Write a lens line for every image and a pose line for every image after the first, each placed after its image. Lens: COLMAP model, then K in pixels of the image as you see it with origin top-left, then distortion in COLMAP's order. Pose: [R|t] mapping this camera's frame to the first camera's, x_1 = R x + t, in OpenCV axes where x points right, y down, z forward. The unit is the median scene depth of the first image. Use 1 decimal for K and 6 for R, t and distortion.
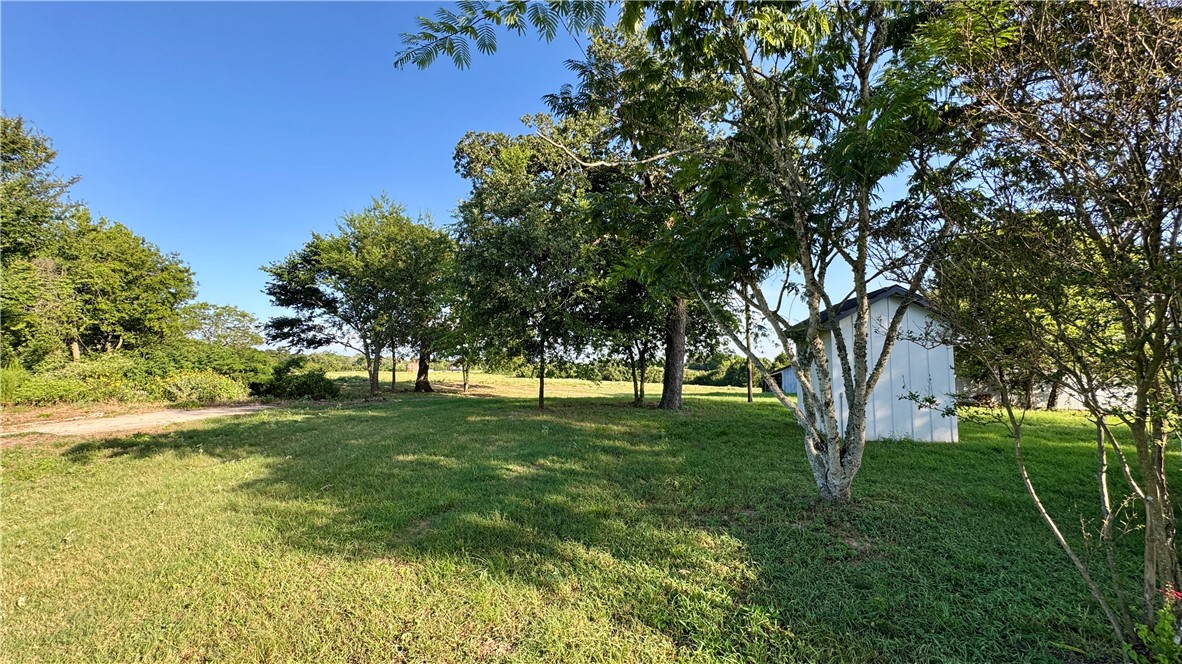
lens RADIAL K [[474.2, 0, 591.0], [0, 474.2, 332.0], [0, 0, 1]] dist [0.002827, -0.000021]
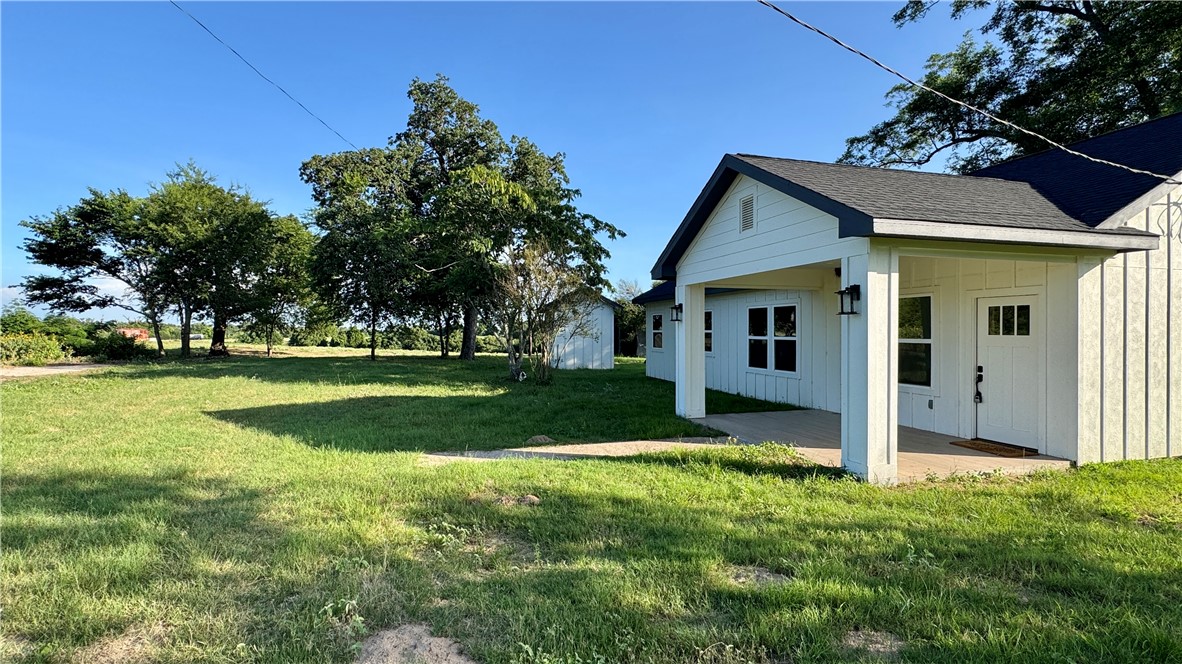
lens RADIAL K [[553.6, 0, 591.0], [0, 553.6, 332.0], [0, 0, 1]] dist [-0.002841, -0.000324]
pose [[0.937808, 0.001640, 0.347152, -0.035753], [-0.025353, 0.997642, 0.063775, -0.020778], [-0.346229, -0.068610, 0.935638, -0.389502]]
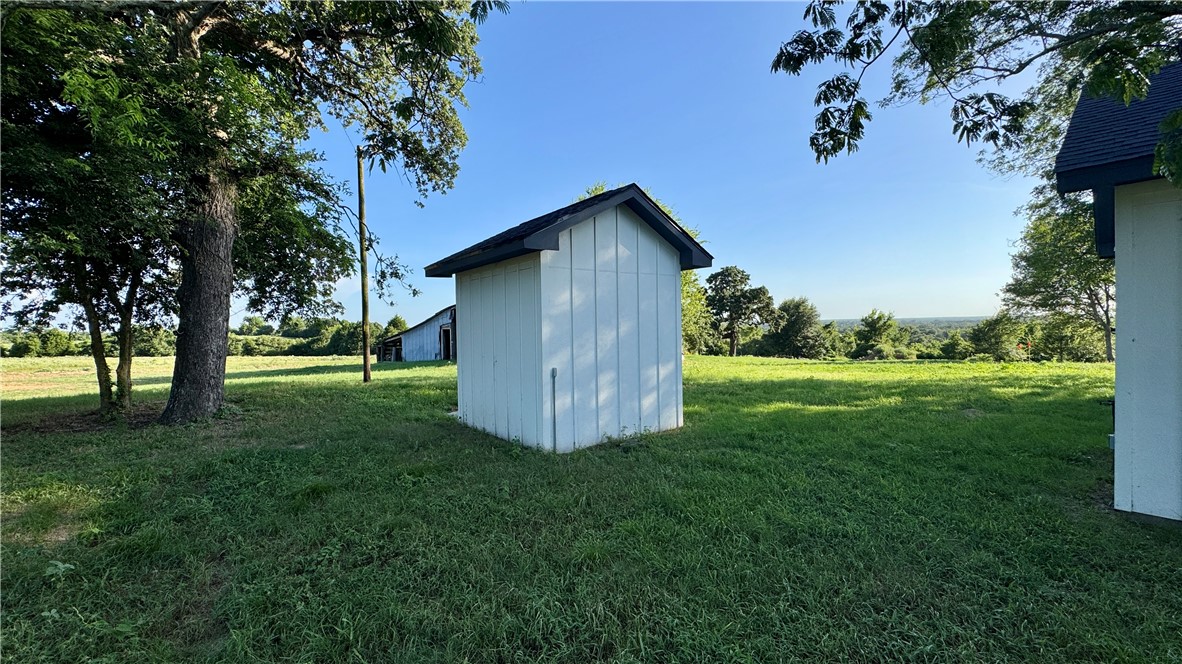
lens RADIAL K [[474.2, 0, 591.0], [0, 474.2, 332.0], [0, 0, 1]] dist [0.002827, -0.000021]
pose [[0.712711, -0.018747, 0.701207, 0.091666], [-0.032625, 0.997675, 0.059834, 0.027144], [-0.700699, -0.065521, 0.710443, 0.306343]]
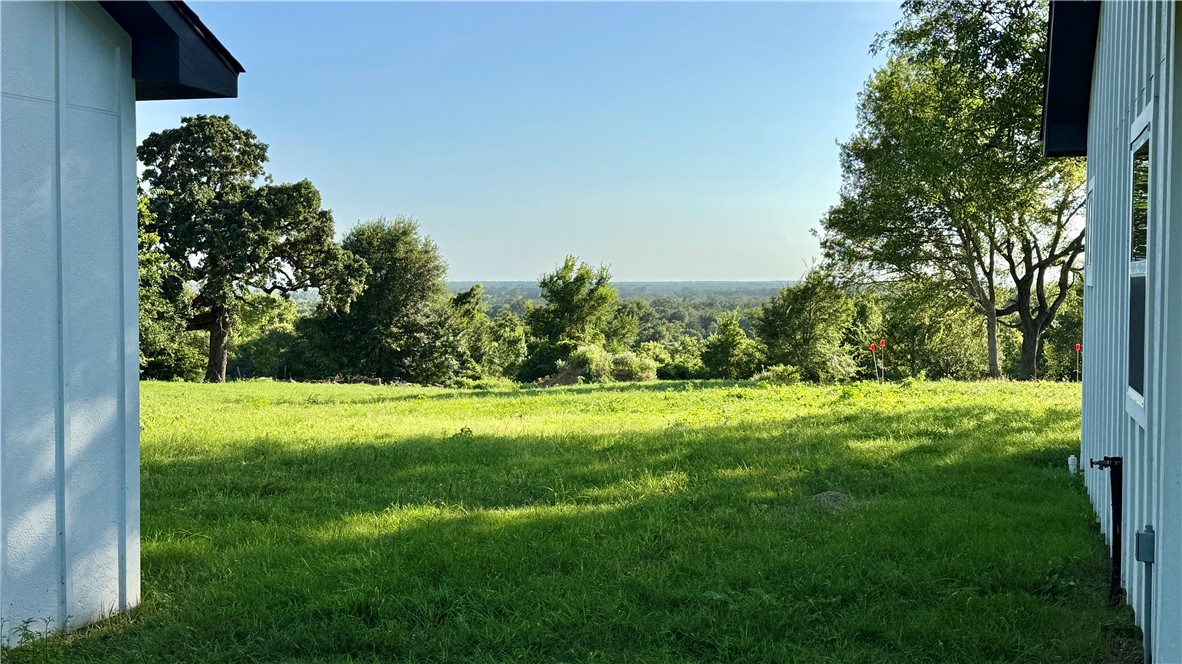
lens RADIAL K [[1378.5, 0, 591.0], [0, 1378.5, 332.0], [0, 0, 1]] dist [0.123560, 0.004775]
pose [[0.231021, -0.028256, 0.972538, 0.099984], [-0.069106, 0.996577, 0.045370, 0.031994], [-0.970492, -0.077689, 0.228277, 0.336312]]
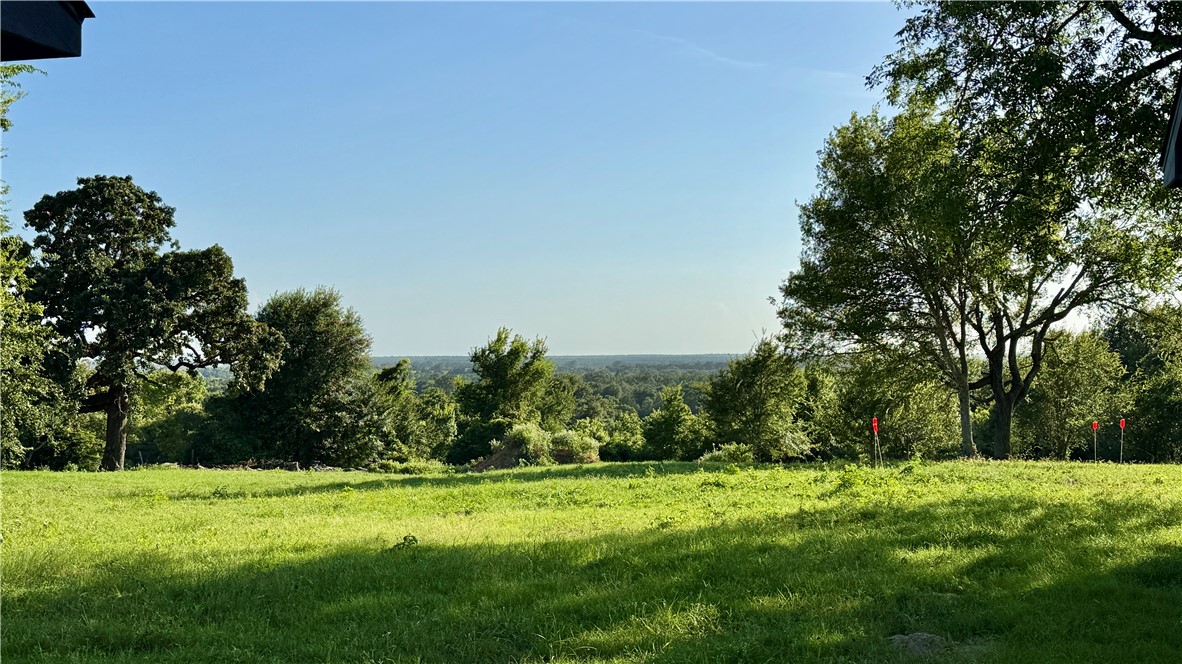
lens RADIAL K [[1430.6, 0, 591.0], [0, 1430.6, 332.0], [0, 0, 1]] dist [0.131793, -0.033403]
pose [[0.182073, 0.022168, 0.983035, 0.208324], [-0.063172, 0.997944, -0.010804, 0.035973], [-0.981254, -0.060134, 0.183099, 0.382129]]
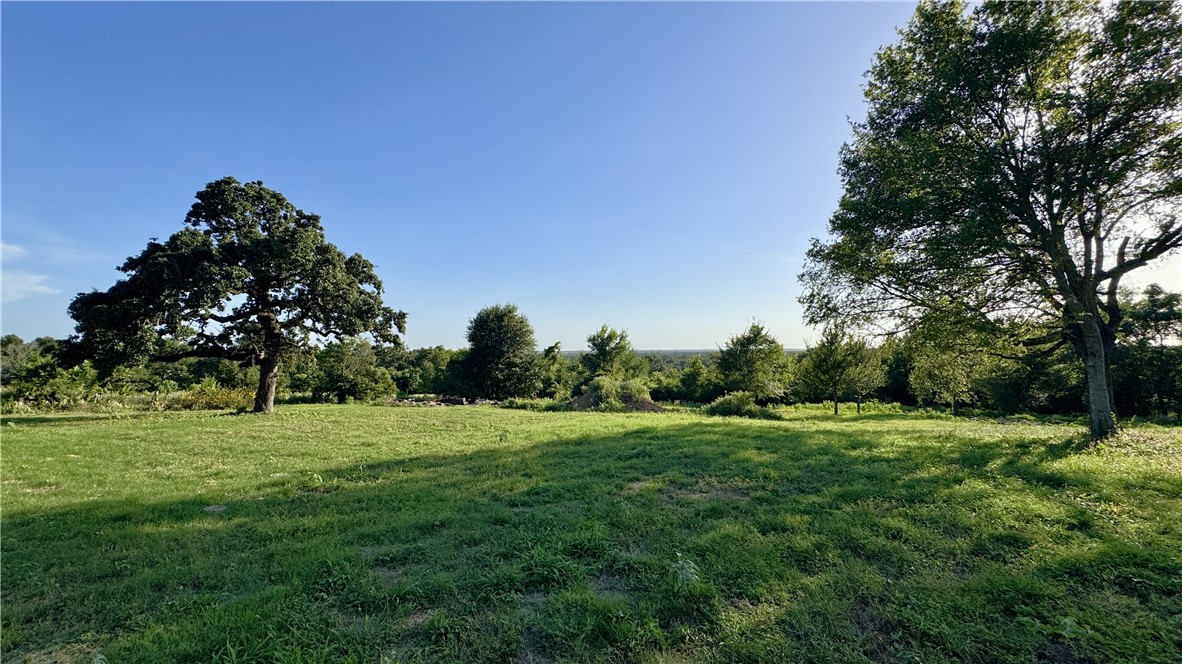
lens RADIAL K [[474.2, 0, 591.0], [0, 474.2, 332.0], [0, 0, 1]] dist [0.002827, -0.000021]
pose [[0.333479, 0.041125, 0.941860, 1.756949], [-0.059839, 0.997957, -0.022387, 0.100822], [-0.940857, -0.048894, 0.335259, 0.582485]]
